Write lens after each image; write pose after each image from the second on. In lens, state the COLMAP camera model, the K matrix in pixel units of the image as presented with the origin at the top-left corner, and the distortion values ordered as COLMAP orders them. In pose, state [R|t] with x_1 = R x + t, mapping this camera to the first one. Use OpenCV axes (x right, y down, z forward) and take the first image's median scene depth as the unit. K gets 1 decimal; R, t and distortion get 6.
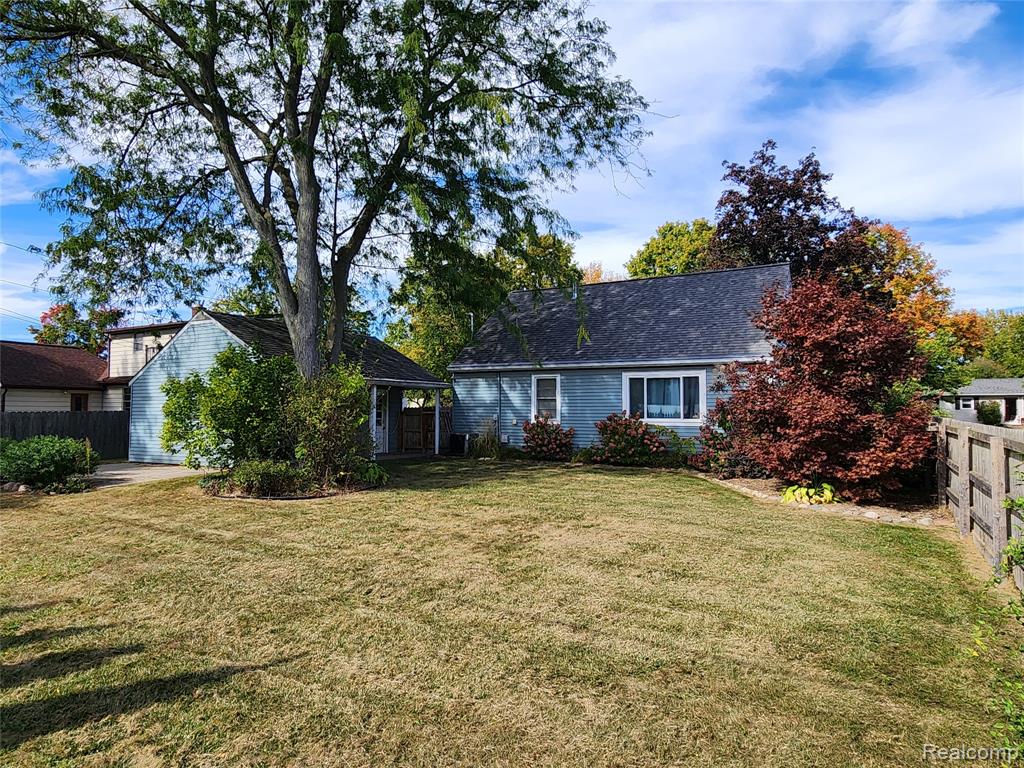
lens RADIAL K [[632.0, 0, 512.0], [0, 632.0, 384.0], [0, 0, 1]] dist [-0.000470, 0.002309]
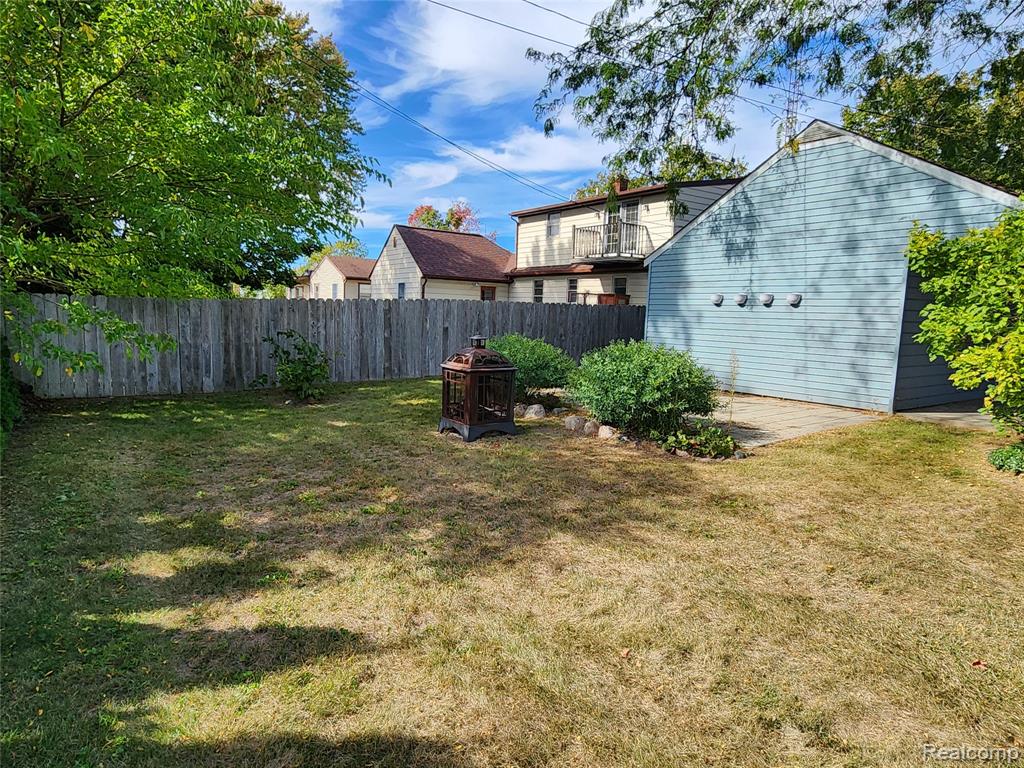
lens RADIAL K [[632.0, 0, 512.0], [0, 632.0, 384.0], [0, 0, 1]] dist [-0.000470, 0.002309]
pose [[0.900656, 0.078483, -0.427386, -0.298571], [-0.014463, 0.988423, 0.151030, 0.018538], [0.434292, -0.129845, 0.891365, 0.228040]]
